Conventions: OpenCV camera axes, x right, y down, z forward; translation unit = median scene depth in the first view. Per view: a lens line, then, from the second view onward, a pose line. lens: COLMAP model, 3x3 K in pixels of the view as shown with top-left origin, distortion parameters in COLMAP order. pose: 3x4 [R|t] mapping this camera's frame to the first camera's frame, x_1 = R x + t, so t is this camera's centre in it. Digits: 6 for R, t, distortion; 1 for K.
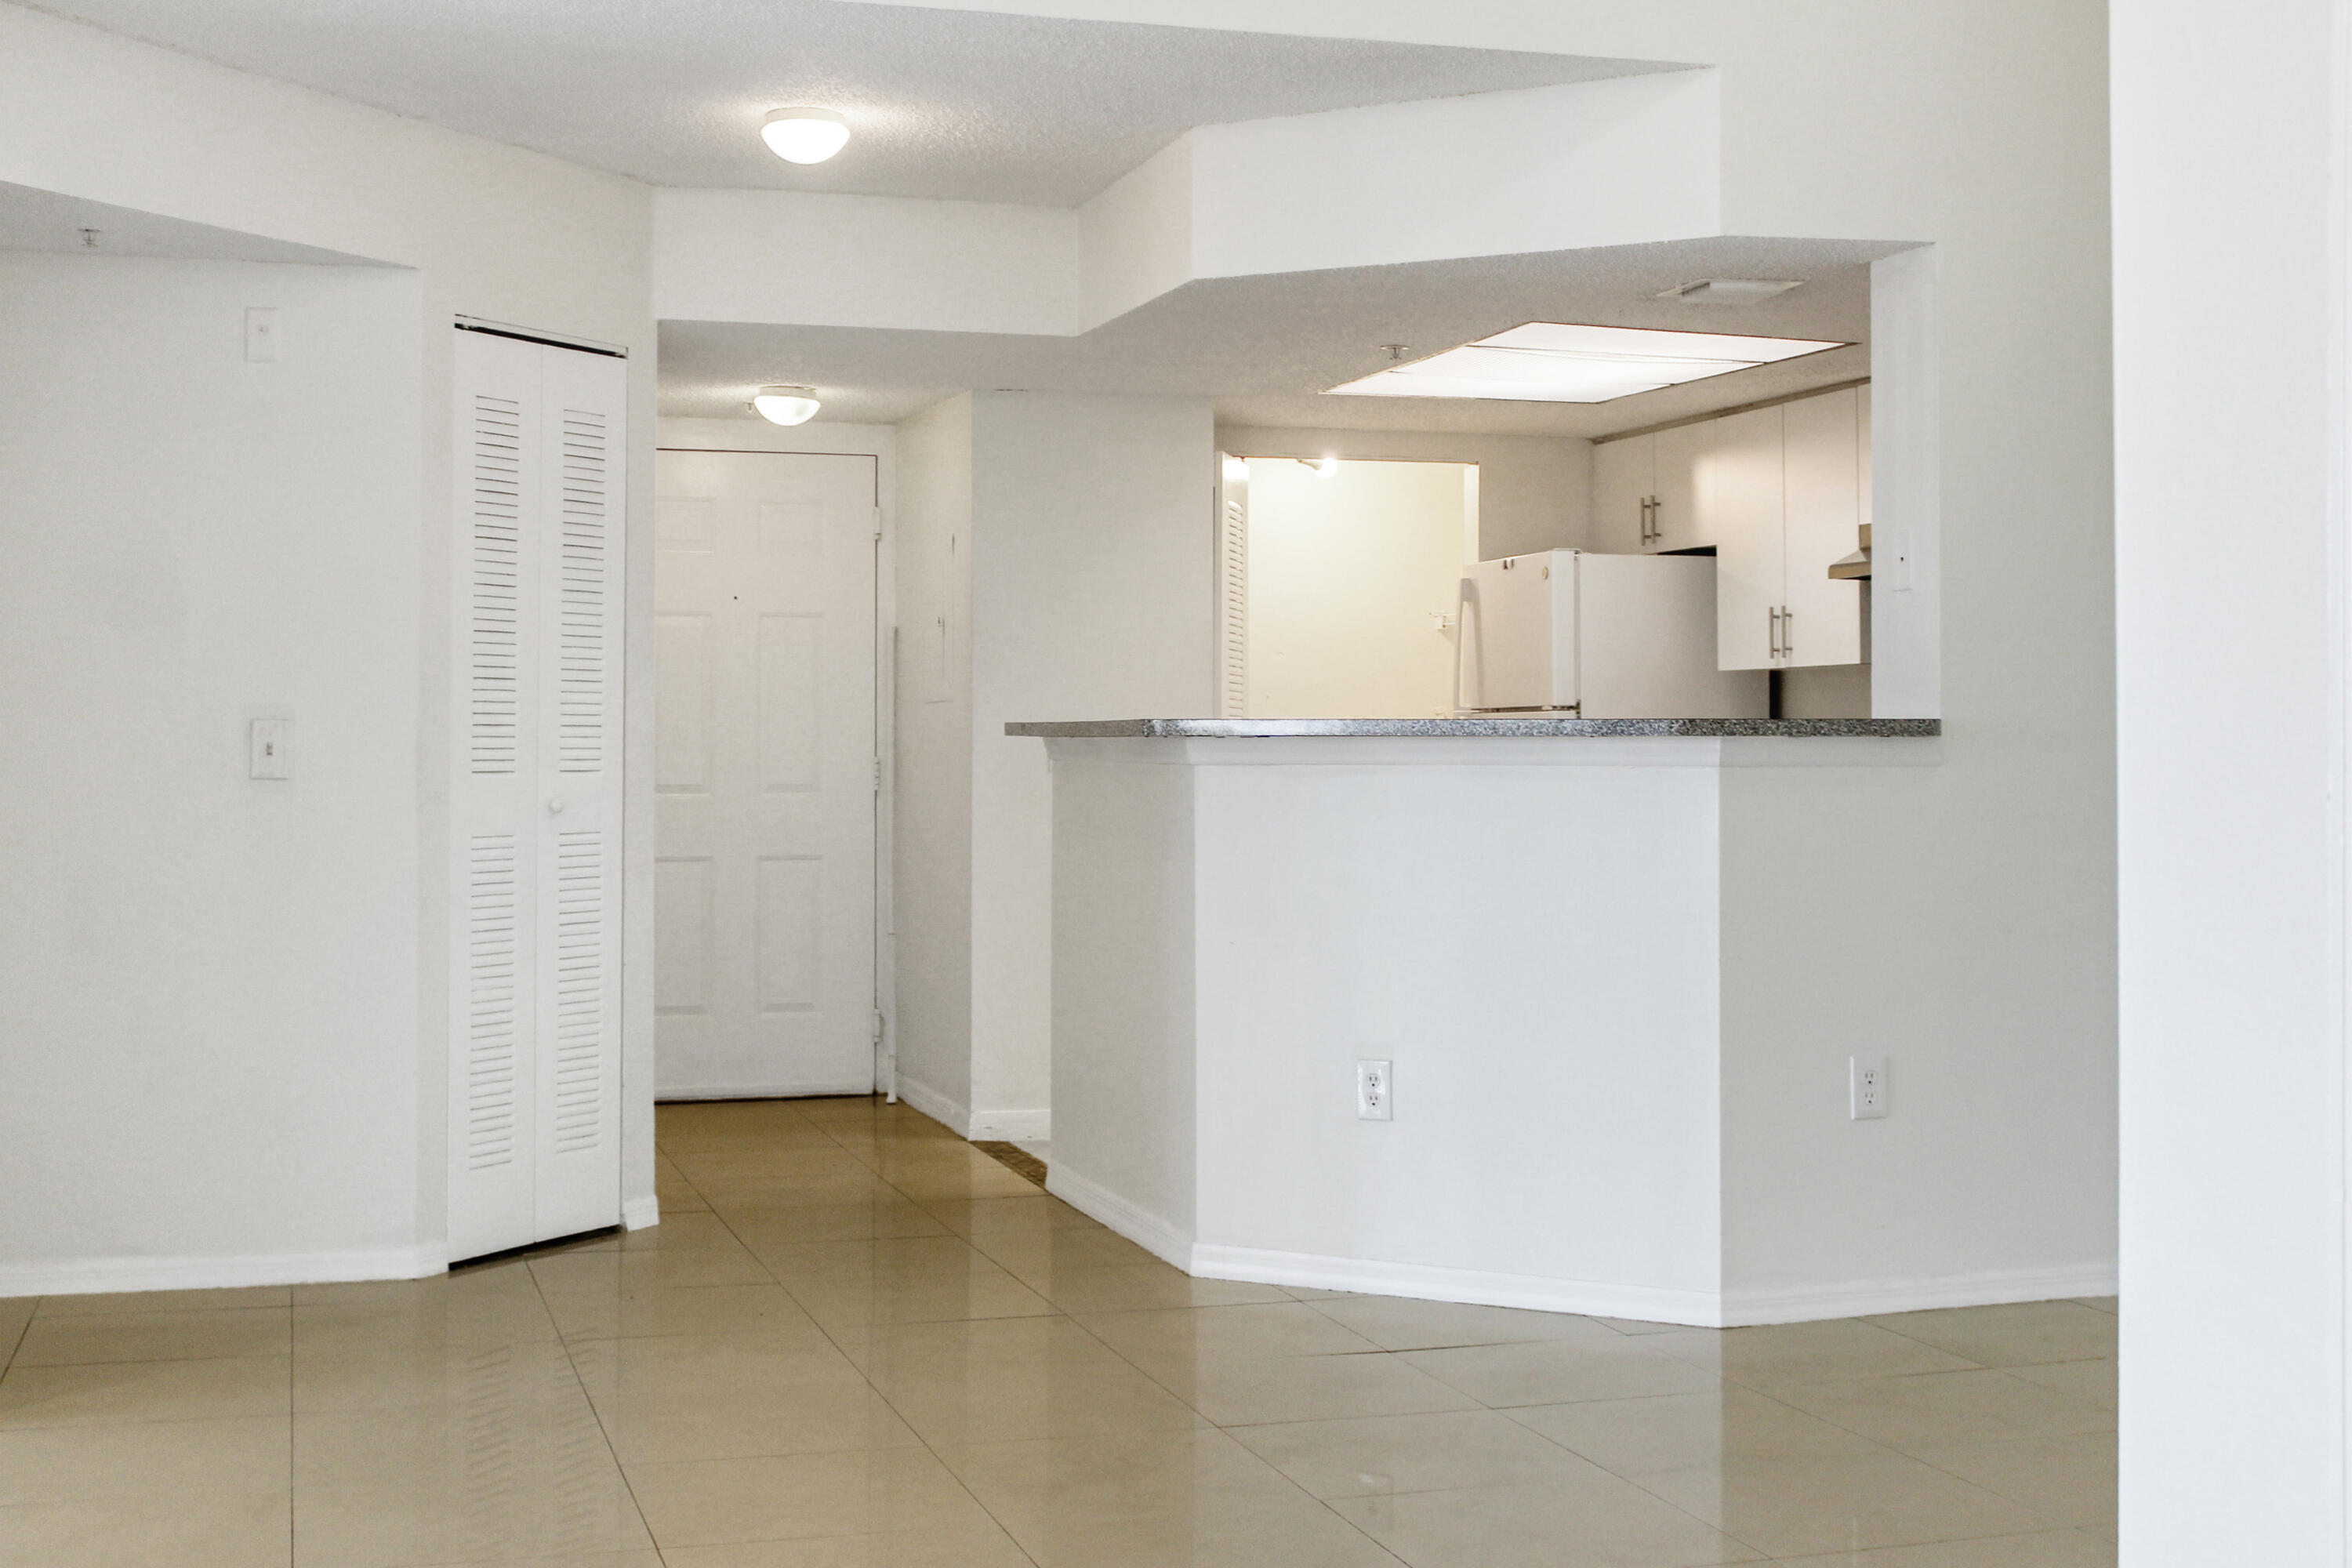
lens RADIAL K [[2865.3, 0, 1173.4], [0, 2865.3, 767.6], [0, 0, 1]] dist [0.014696, 0.000000]
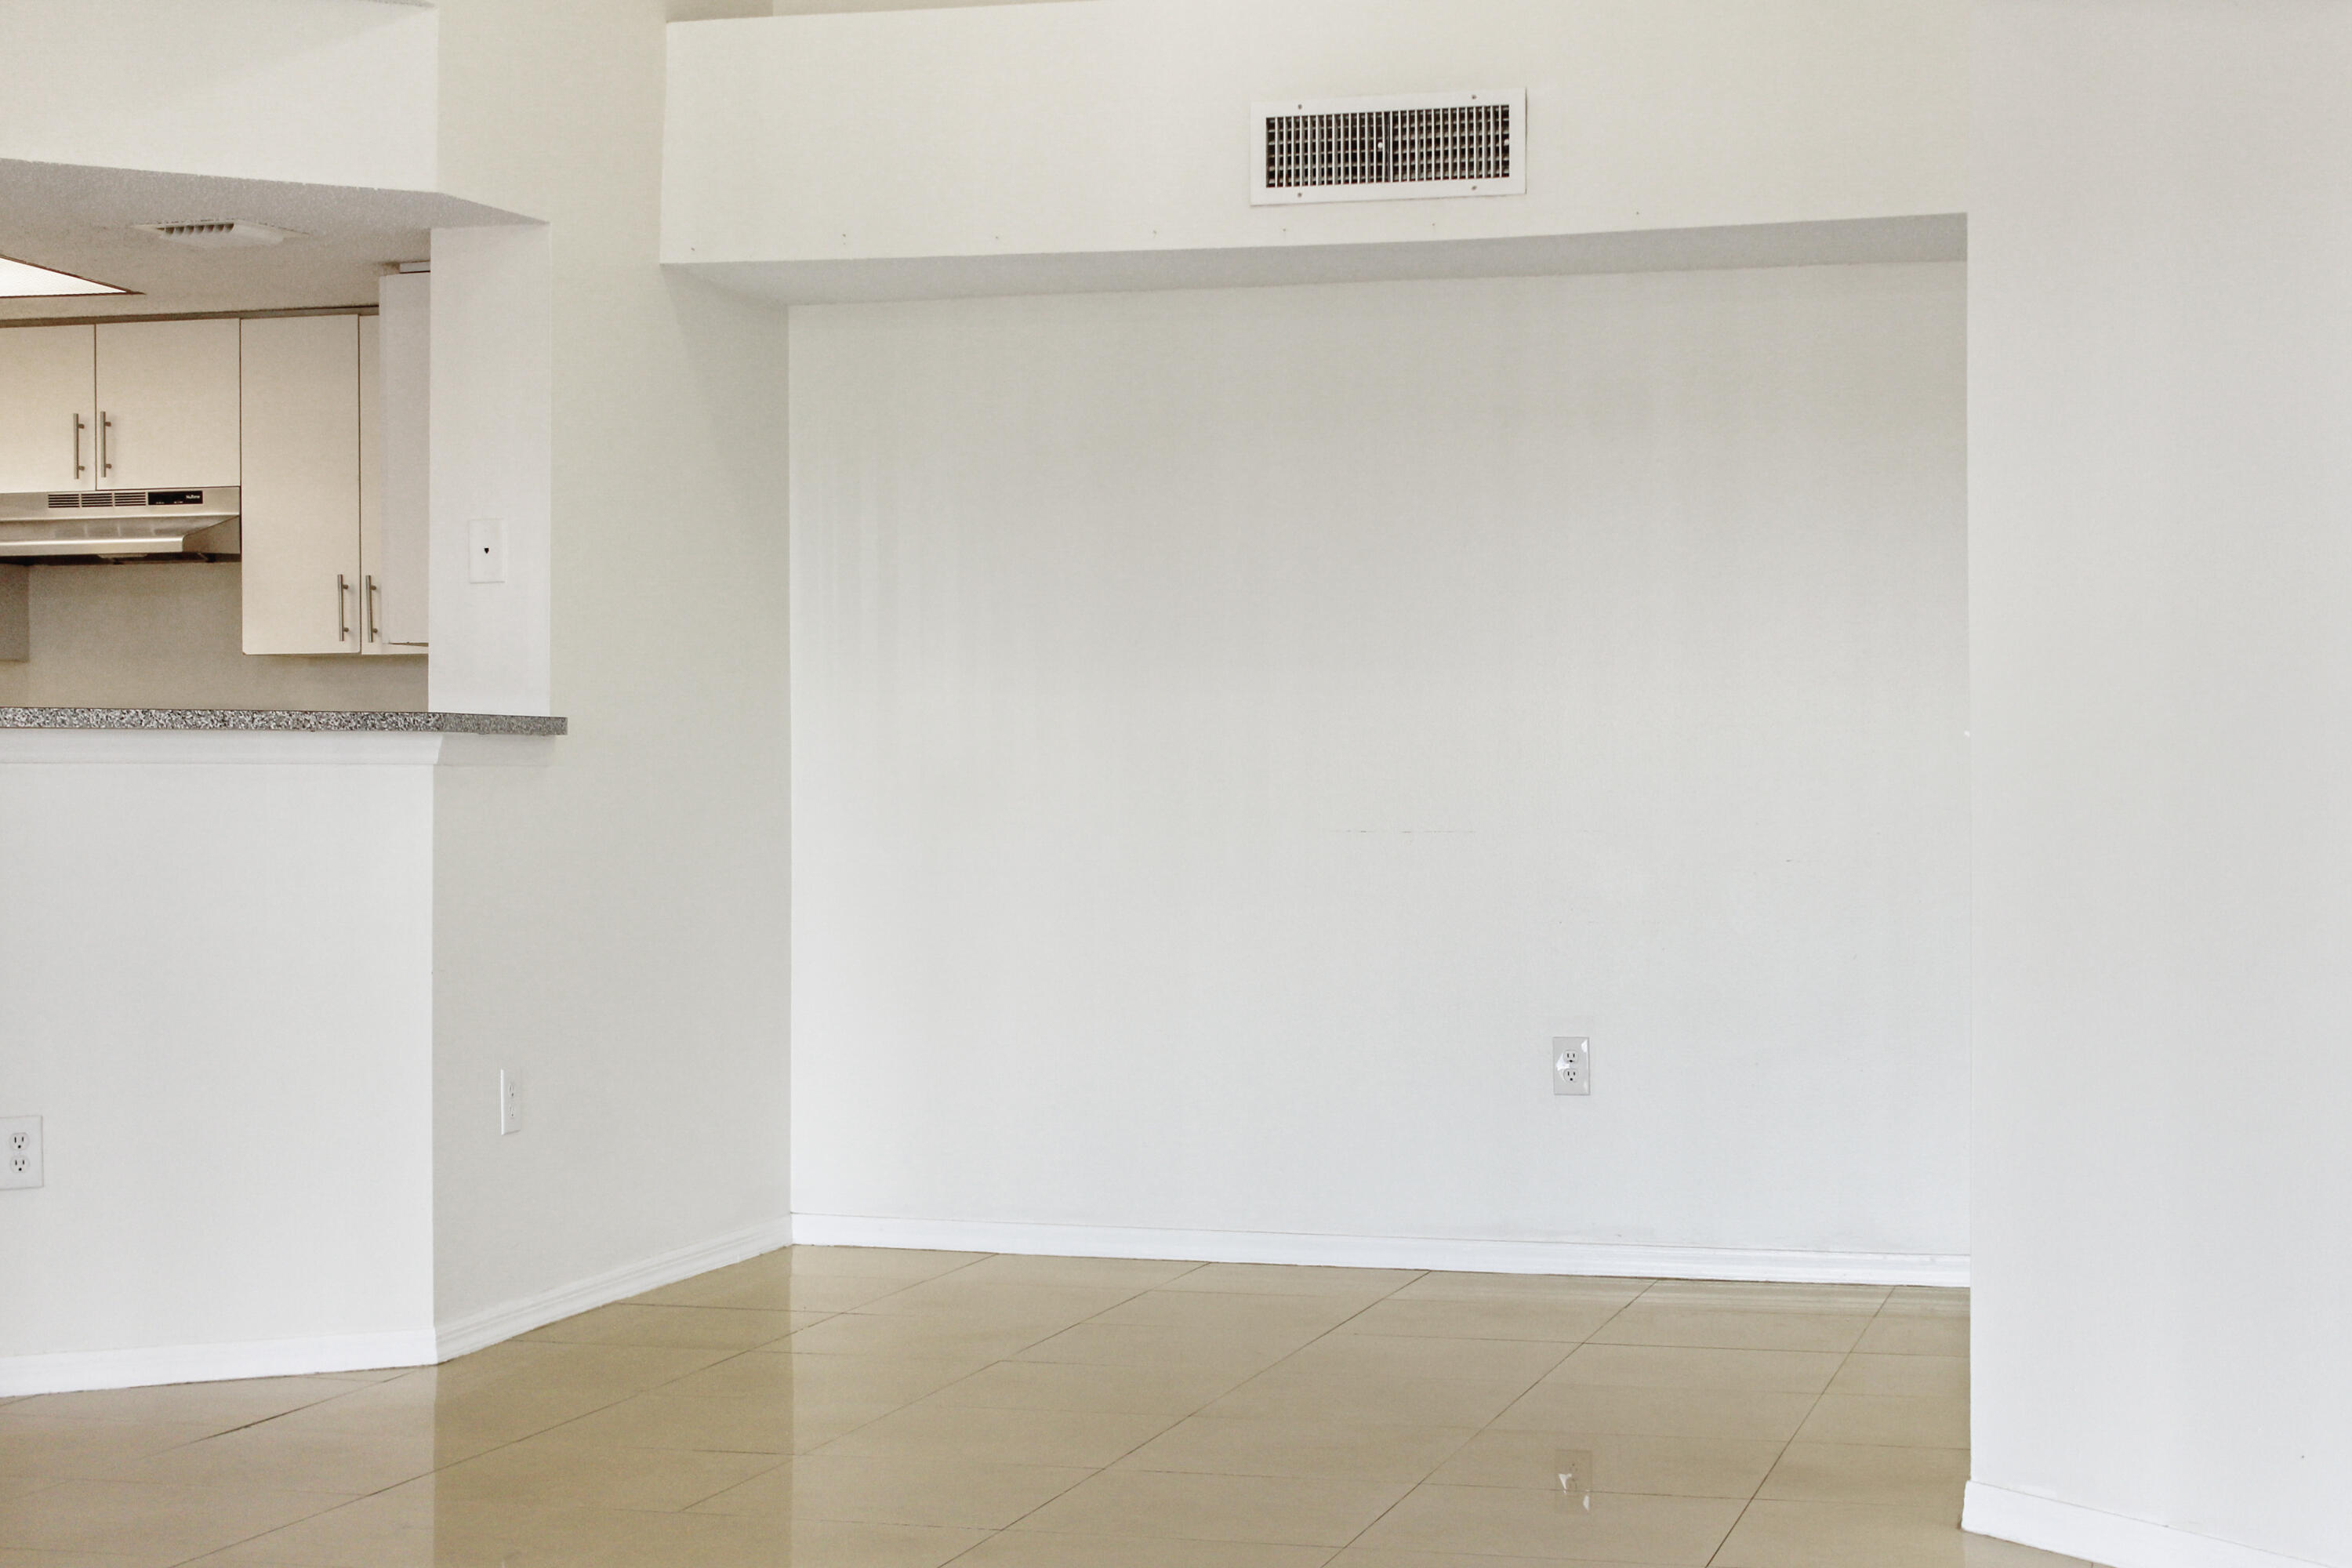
lens RADIAL K [[3726.4, 0, 1081.4], [0, 3726.4, 875.1], [0, 0, 1]] dist [0.001986, 0.000000]
pose [[0.563335, -0.019949, 0.825988, -0.676904], [0.008591, 0.999796, 0.018288, 0.015121], [-0.826184, -0.003206, 0.563392, 0.139507]]
